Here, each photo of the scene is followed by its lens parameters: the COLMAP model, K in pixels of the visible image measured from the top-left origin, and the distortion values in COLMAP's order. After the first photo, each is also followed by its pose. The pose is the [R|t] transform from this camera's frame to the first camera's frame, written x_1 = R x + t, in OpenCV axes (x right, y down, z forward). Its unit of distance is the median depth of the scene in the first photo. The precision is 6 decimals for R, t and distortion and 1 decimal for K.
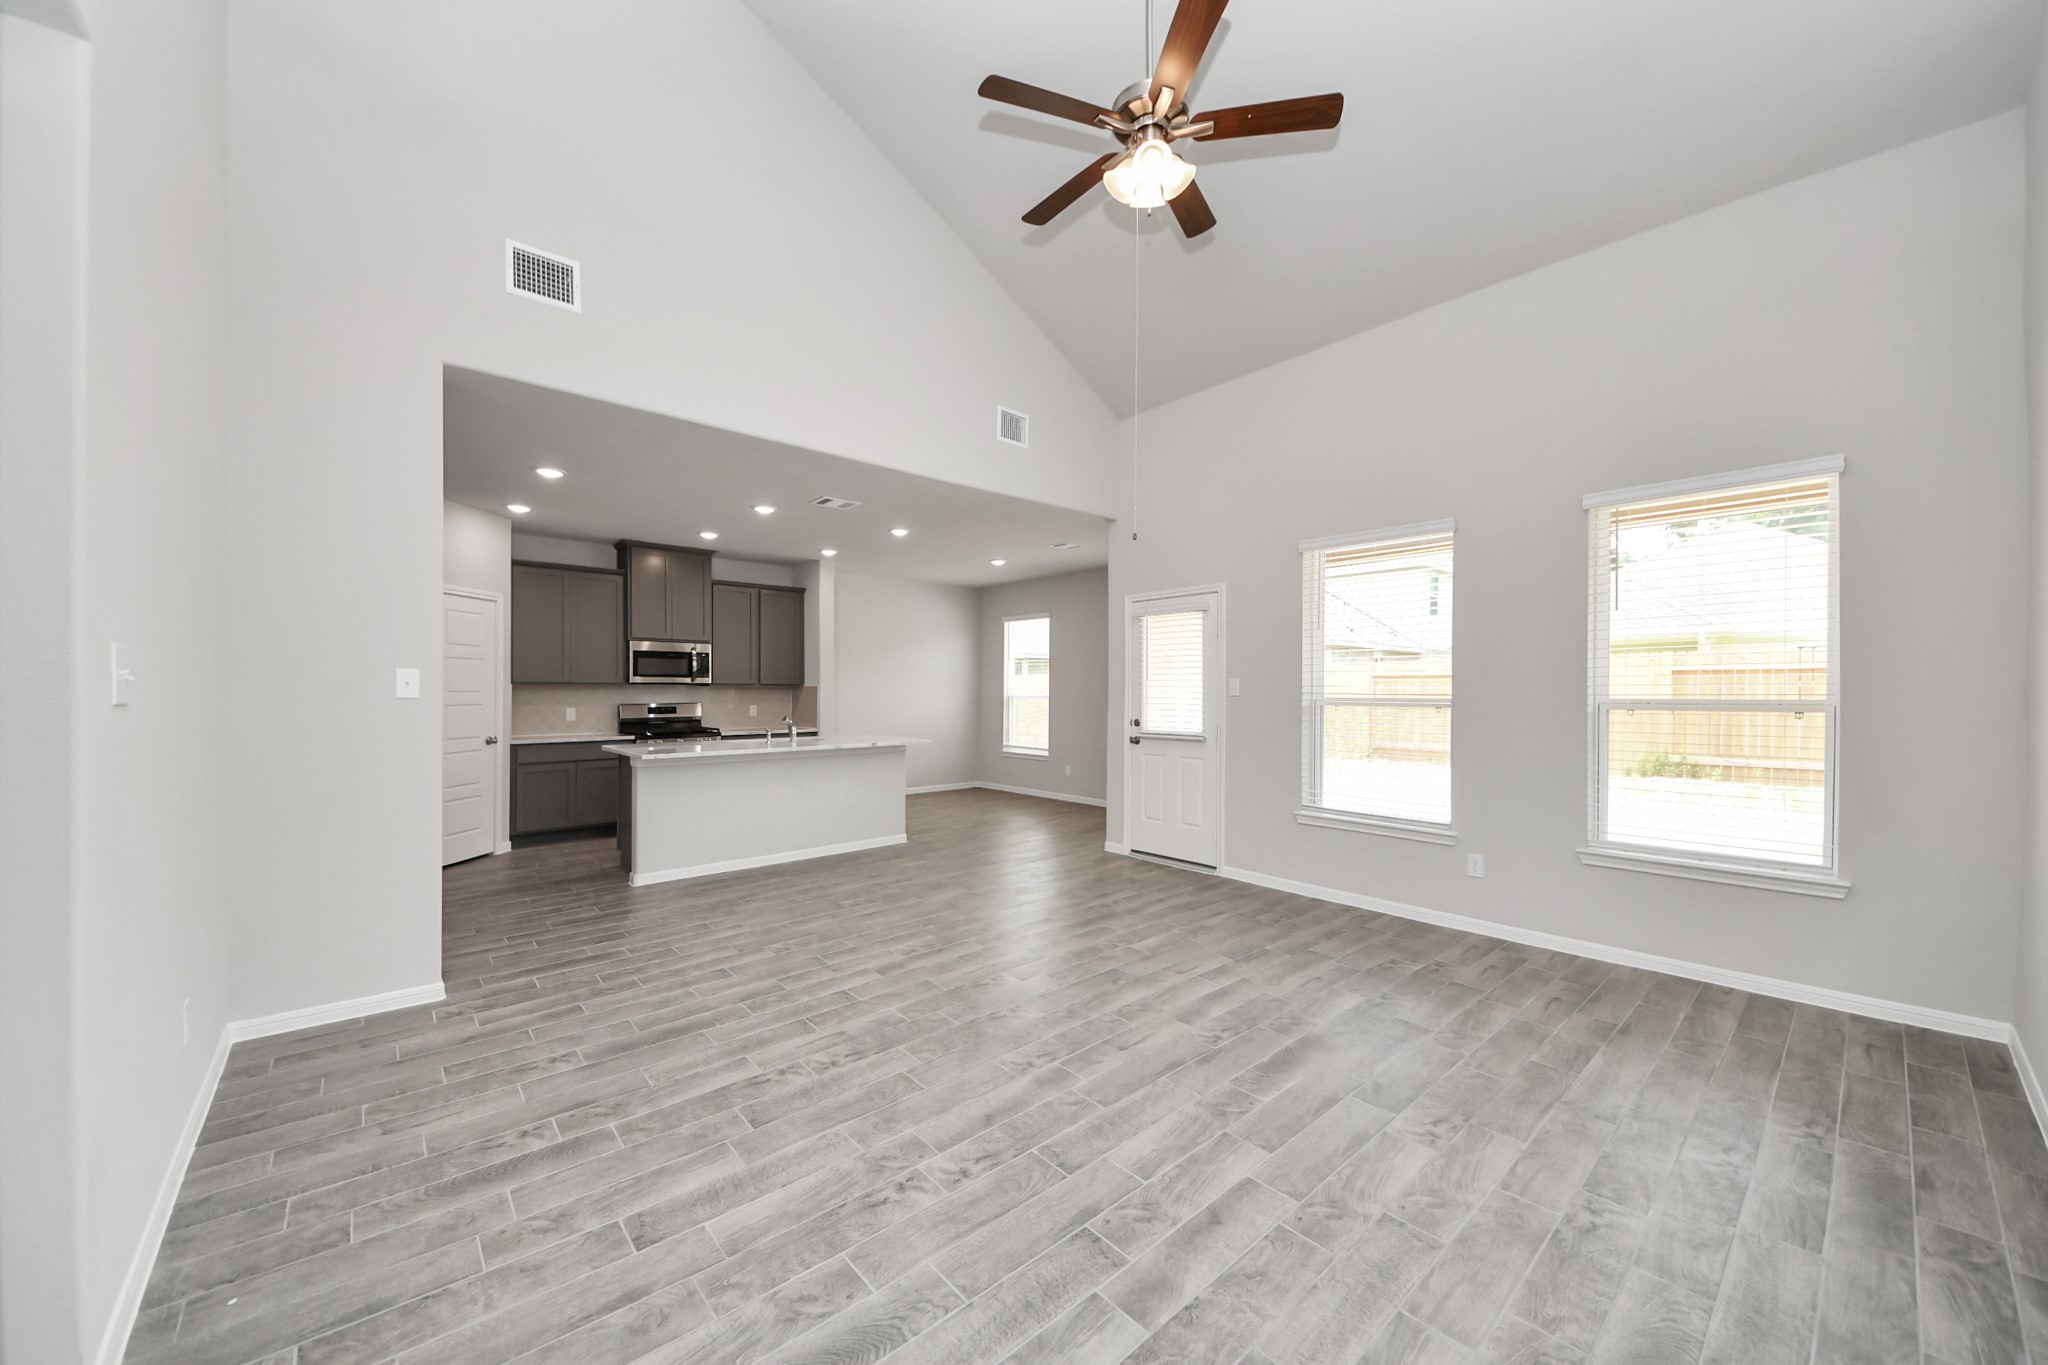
lens RADIAL K [[738.9, 0, 1025.5], [0, 738.9, 691.2], [0, 0, 1]] dist [0.037498, -0.023041]
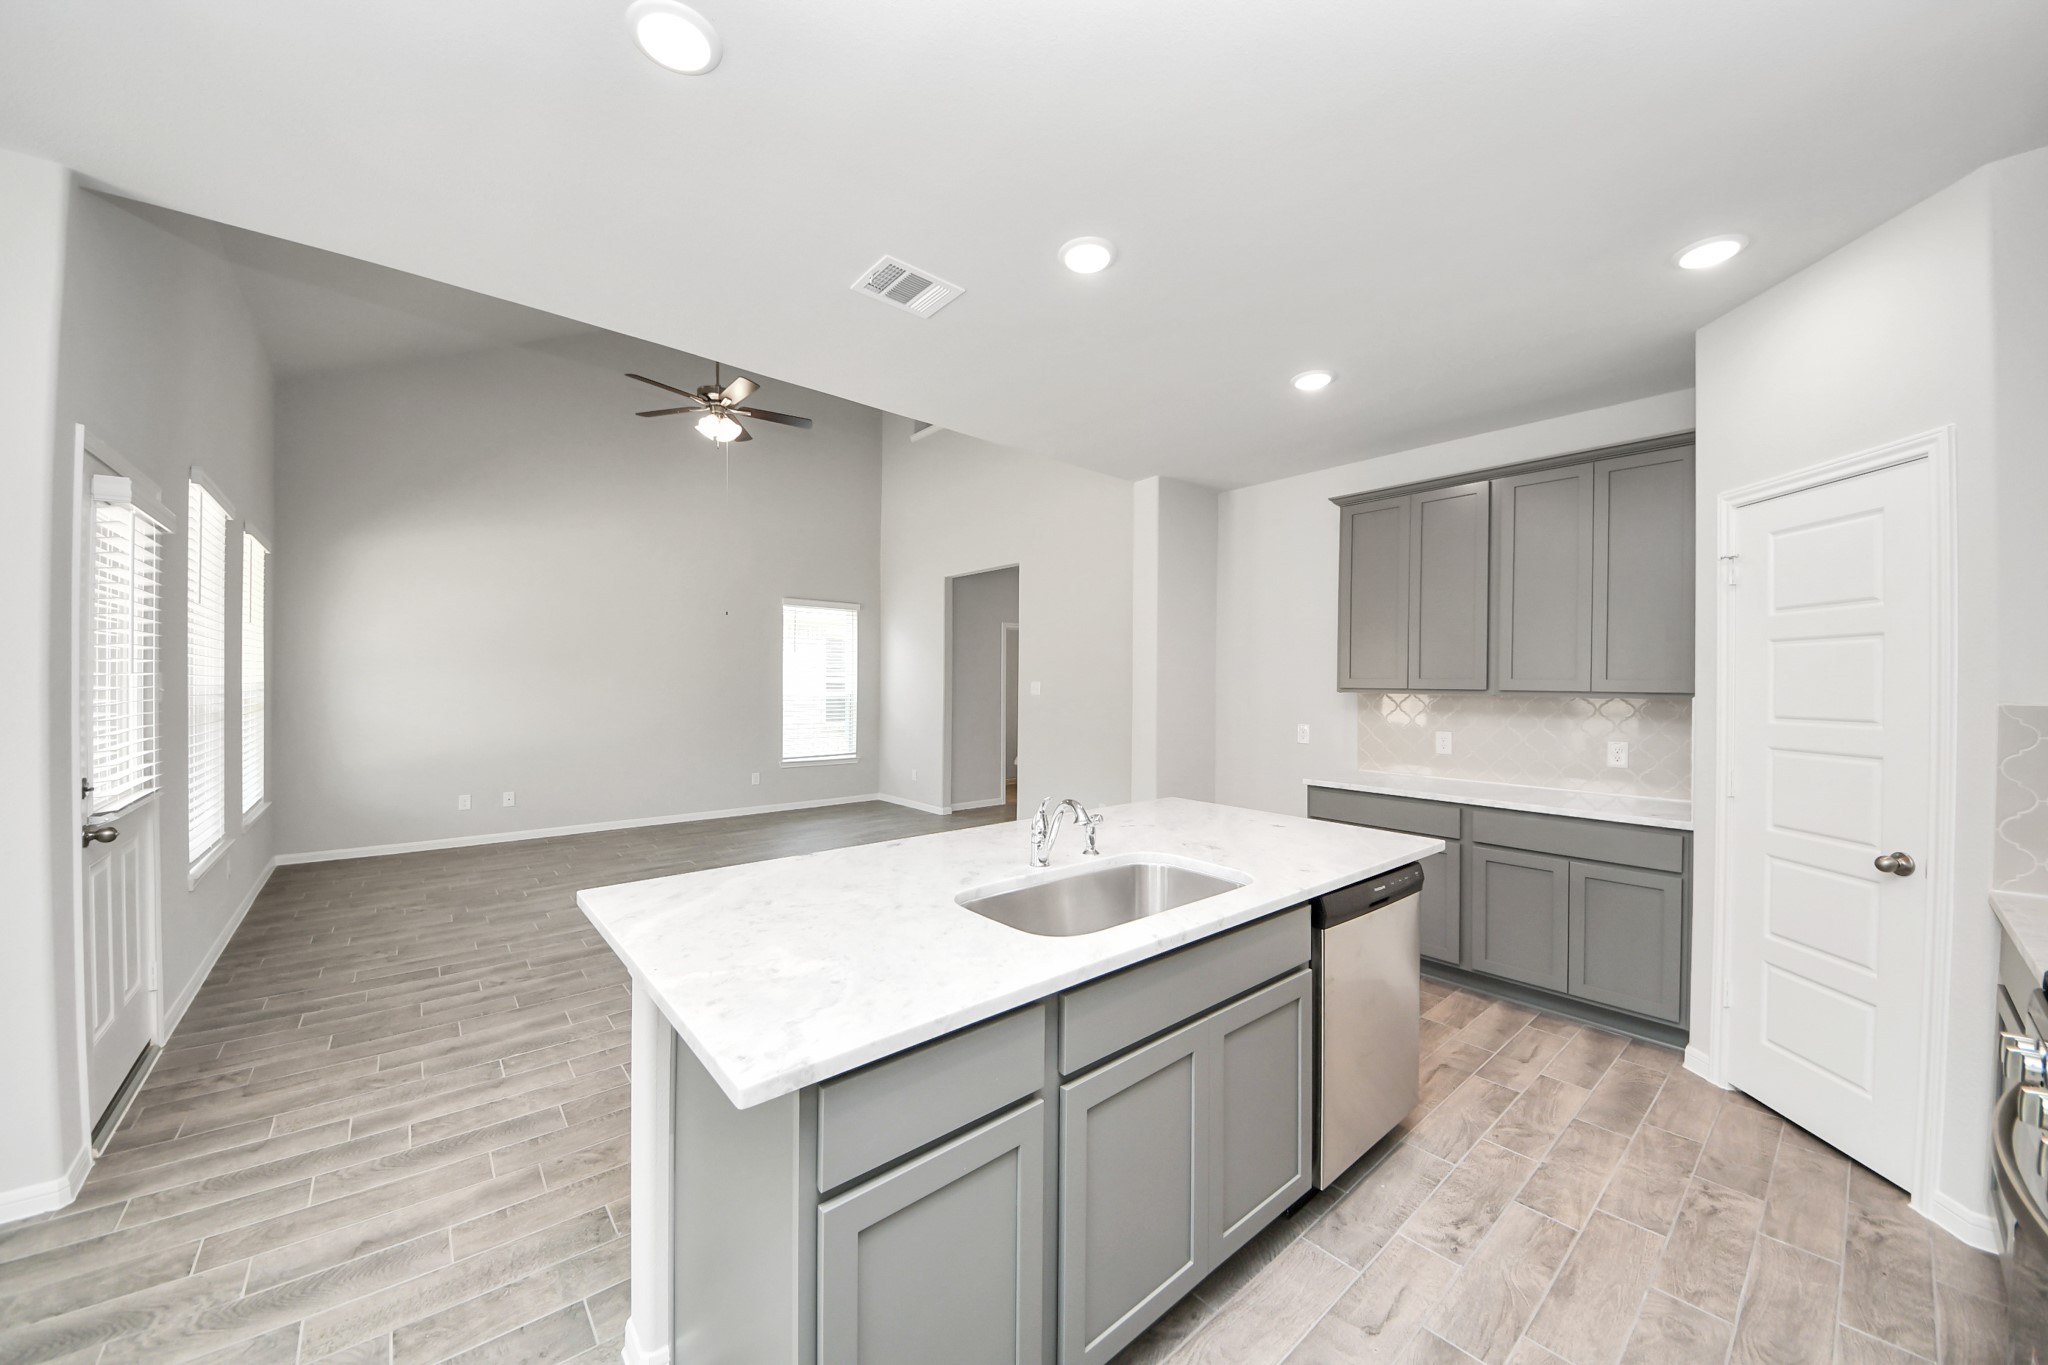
lens RADIAL K [[720.5, 0, 1020.4], [0, 720.5, 682.1], [0, 0, 1]] dist [0.042255, -0.027280]
pose [[-0.999724, -0.010264, 0.021136, -0.556035], [-0.010250, 0.999947, 0.000761, -0.025050], [-0.021143, 0.000544, -0.999776, 2.359696]]
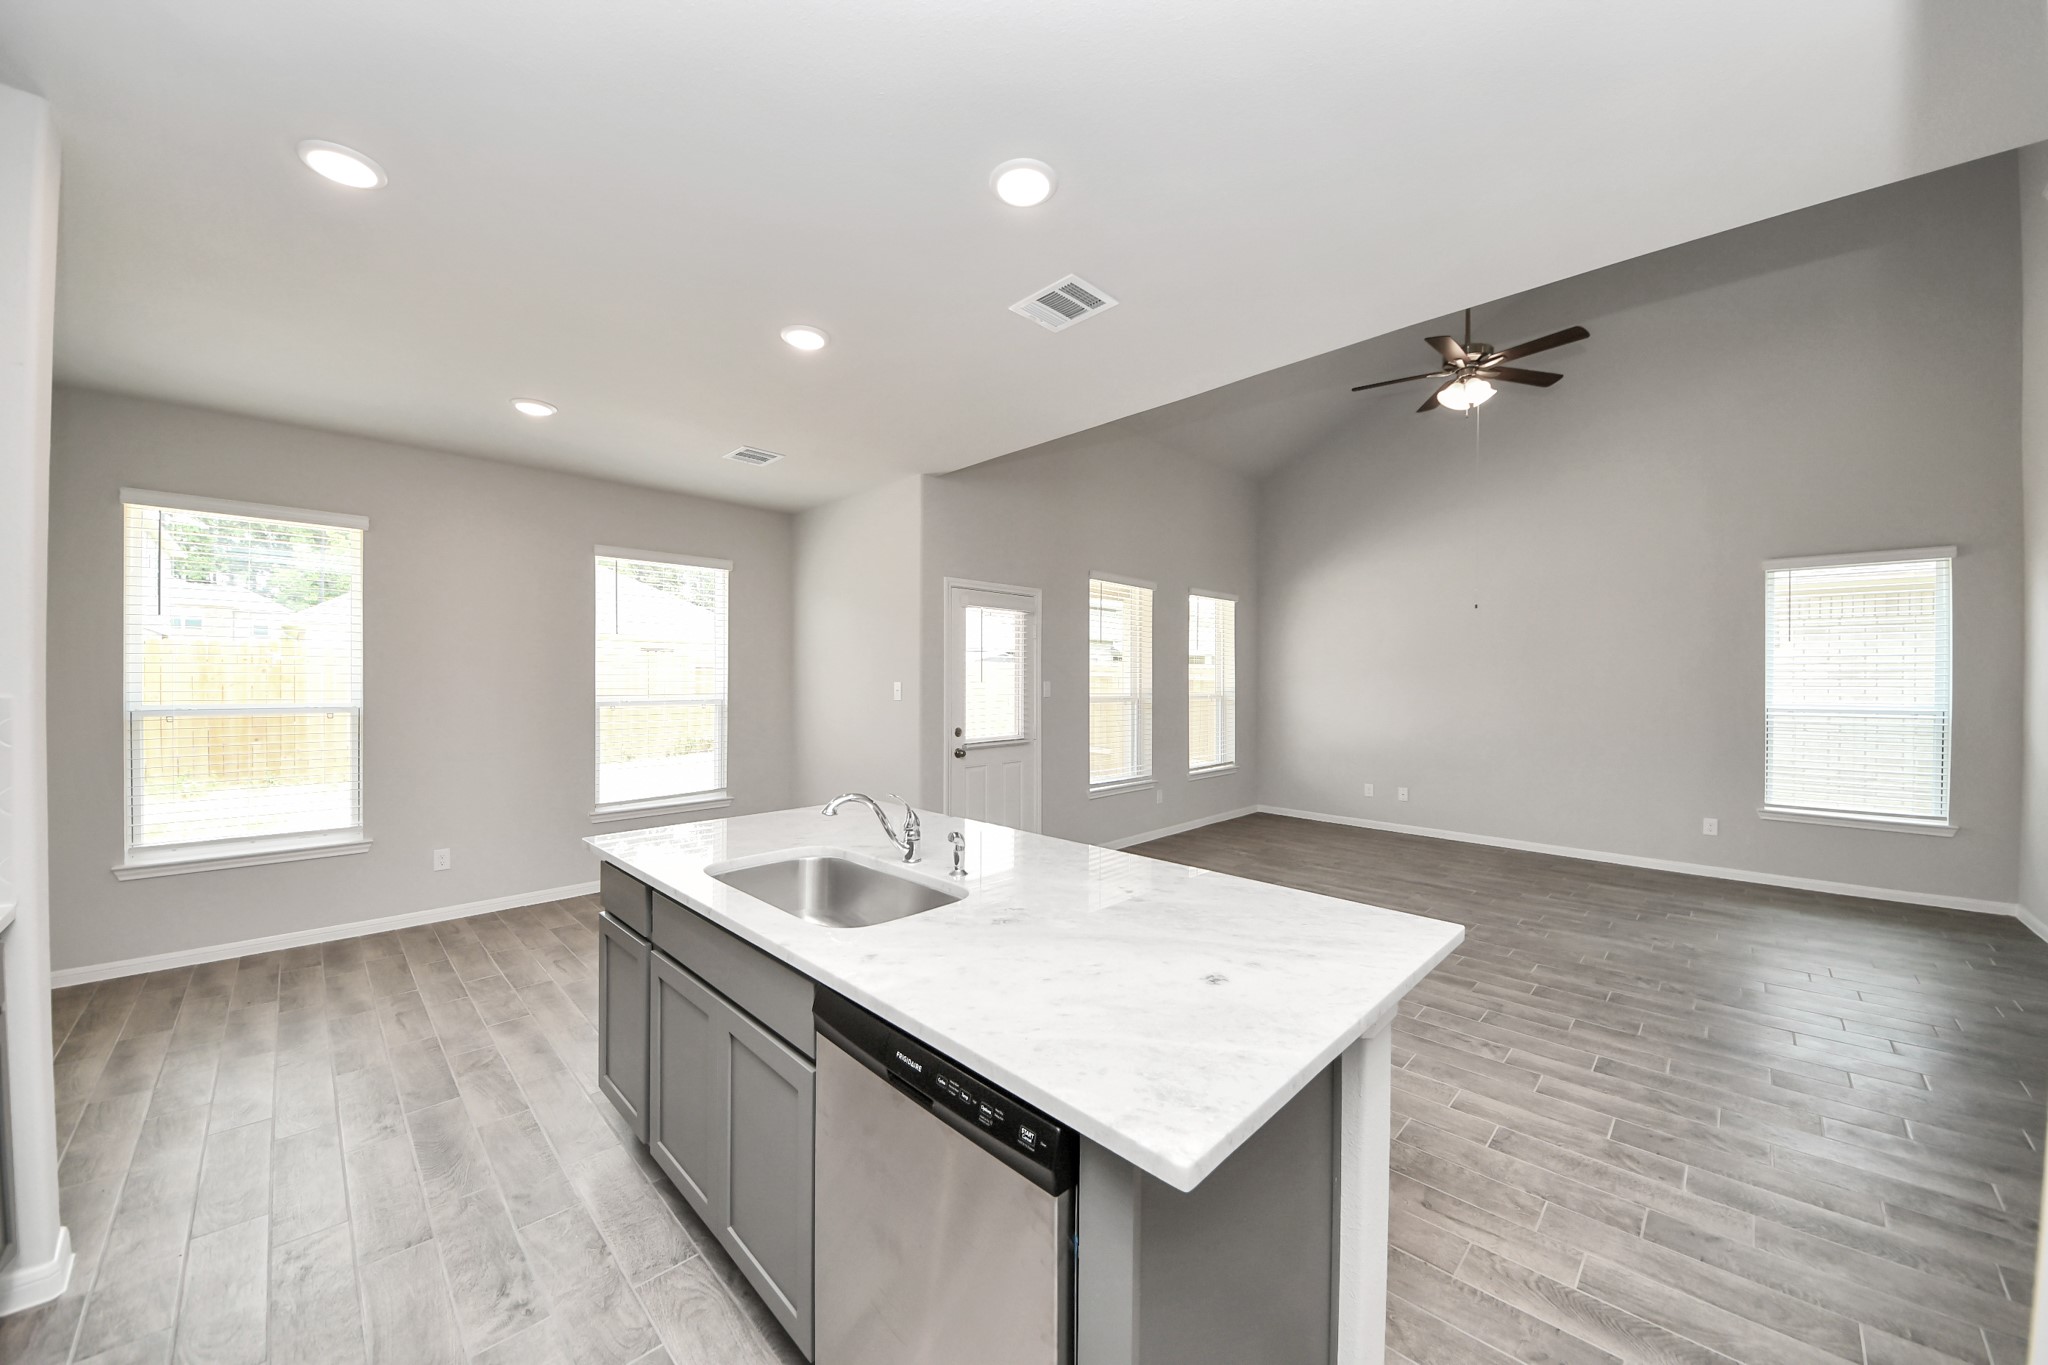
lens RADIAL K [[720.5, 0, 1020.4], [0, 720.5, 682.1], [0, 0, 1]] dist [0.042255, -0.027280]
pose [[-0.063015, -0.003217, 0.998007, -1.175955], [-0.002946, 0.999991, 0.003037, -0.028832], [-0.998008, -0.002748, -0.063024, 1.720249]]
